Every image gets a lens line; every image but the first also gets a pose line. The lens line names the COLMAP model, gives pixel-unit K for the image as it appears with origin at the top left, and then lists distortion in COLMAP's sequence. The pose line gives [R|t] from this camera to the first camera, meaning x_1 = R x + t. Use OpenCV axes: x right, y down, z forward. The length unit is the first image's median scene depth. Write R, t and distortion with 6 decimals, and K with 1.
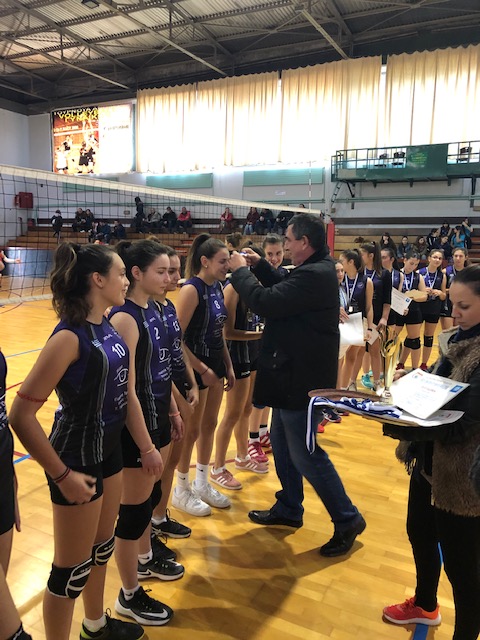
lens RADIAL K [[528.8, 0, 240.9], [0, 528.8, 316.9], [0, 0, 1]] dist [0.012319, 0.009255]
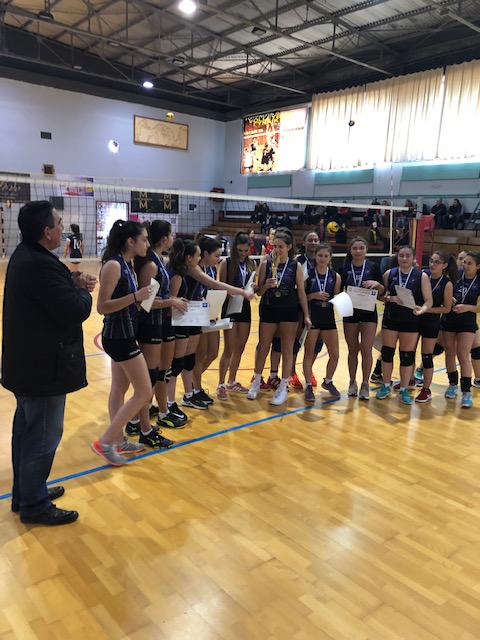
lens RADIAL K [[528.8, 0, 235.7], [0, 528.8, 318.1], [0, 0, 1]] dist [0.012319, 0.009255]
pose [[0.921637, 0.087146, -0.378141, 0.123230], [-0.080763, 0.996195, 0.032741, 0.014145], [0.379556, 0.000365, 0.925169, -0.089677]]
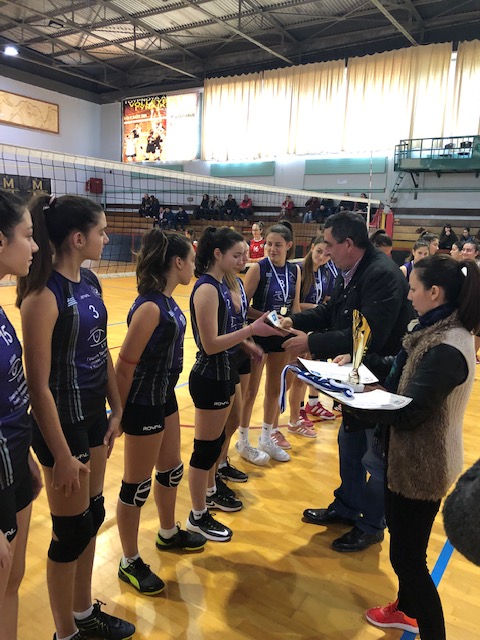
lens RADIAL K [[528.8, 0, 242.6], [0, 528.8, 319.6], [0, 0, 1]] dist [0.012319, 0.009255]
pose [[0.994010, 0.038993, -0.102100, 0.000108], [-0.036094, 0.998895, 0.030091, 0.003135], [0.103160, -0.026226, 0.994319, -0.023976]]
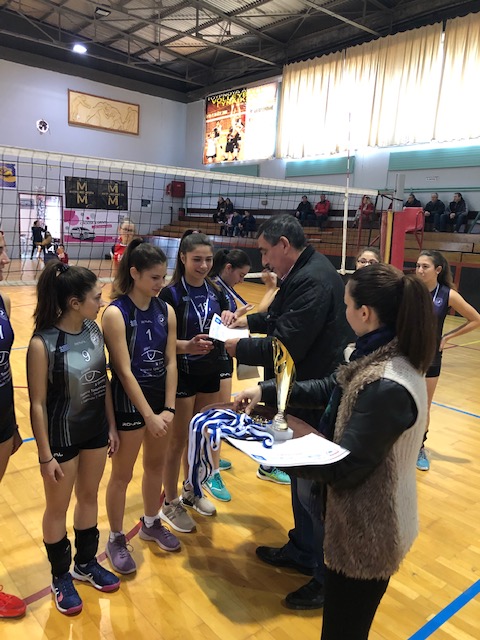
lens RADIAL K [[528.8, 0, 238.7], [0, 528.8, 323.2], [0, 0, 1]] dist [0.012319, 0.009255]
pose [[0.923230, 0.099089, -0.371252, 0.120174], [-0.092429, 0.995078, 0.035739, -0.019121], [0.372966, 0.001319, 0.927844, 0.147700]]
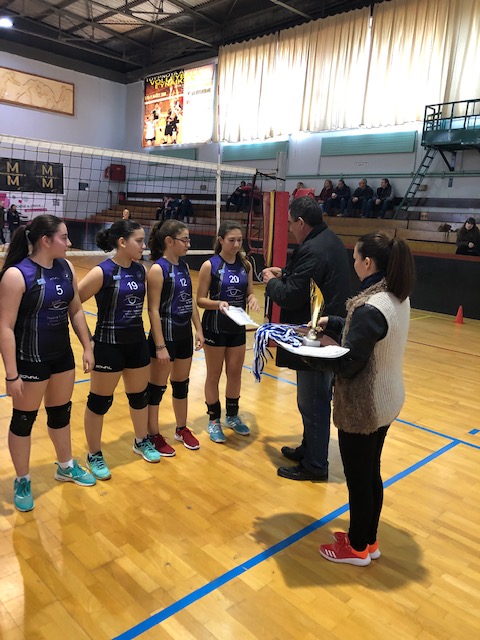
lens RADIAL K [[528.8, 0, 238.8], [0, 528.8, 317.5], [0, 0, 1]] dist [0.012319, 0.009255]
pose [[0.946103, 0.100642, -0.307830, 0.163192], [-0.092246, 0.994861, 0.041744, -0.021423], [0.310449, -0.011098, 0.950525, 0.179795]]
